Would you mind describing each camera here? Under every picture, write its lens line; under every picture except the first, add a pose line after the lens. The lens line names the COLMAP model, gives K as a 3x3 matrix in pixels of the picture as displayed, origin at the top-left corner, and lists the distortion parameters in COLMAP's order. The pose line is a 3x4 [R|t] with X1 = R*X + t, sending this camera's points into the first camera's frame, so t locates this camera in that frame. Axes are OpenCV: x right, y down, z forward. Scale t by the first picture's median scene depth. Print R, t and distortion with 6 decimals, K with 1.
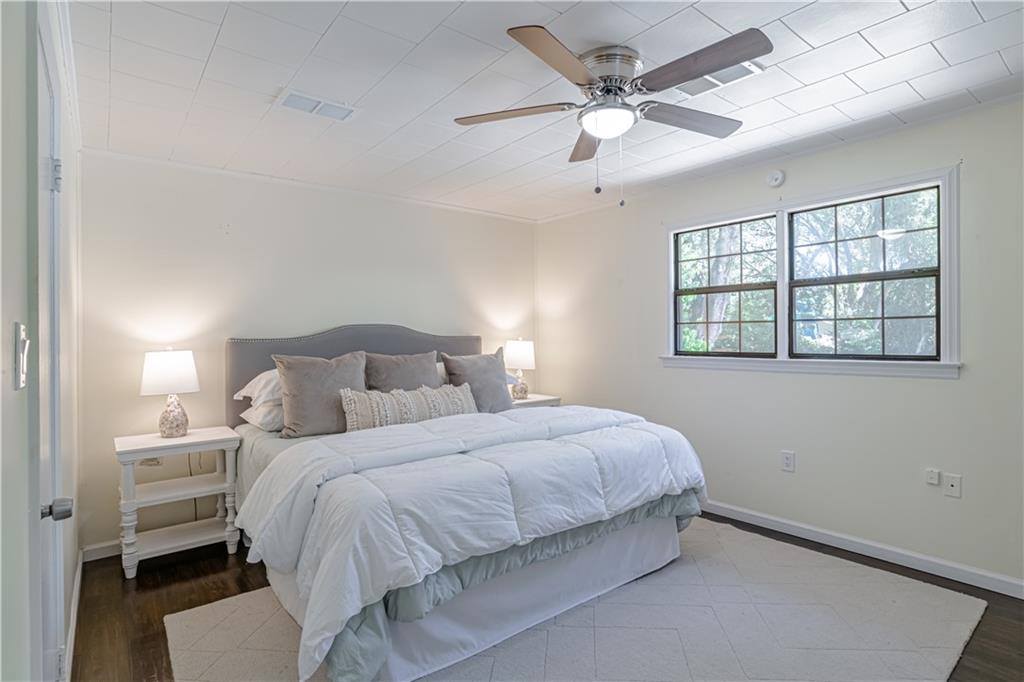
lens RADIAL K [[523.5, 0, 509.9], [0, 523.5, 335.4], [0, 0, 1]] dist [-0.038154, 0.007554]
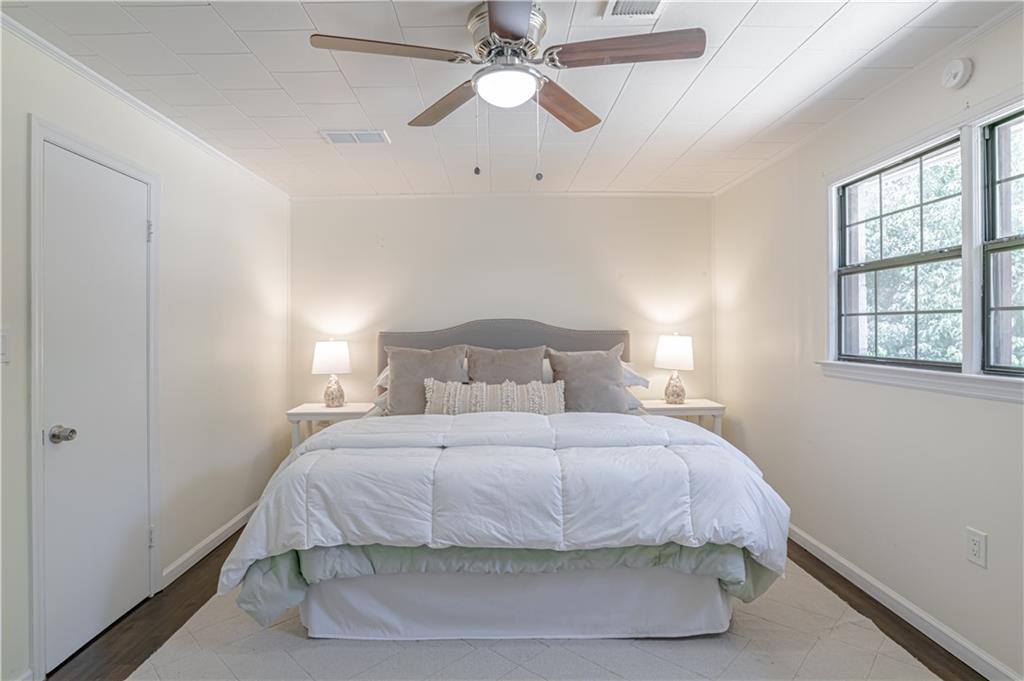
lens RADIAL K [[523.5, 0, 484.6], [0, 523.5, 329.3], [0, 0, 1]] dist [-0.038154, 0.007554]
pose [[0.778683, 0.004704, -0.627400, 0.561616], [-0.001150, 0.999981, 0.006071, -0.011030], [0.627416, -0.004006, 0.778674, 0.239105]]
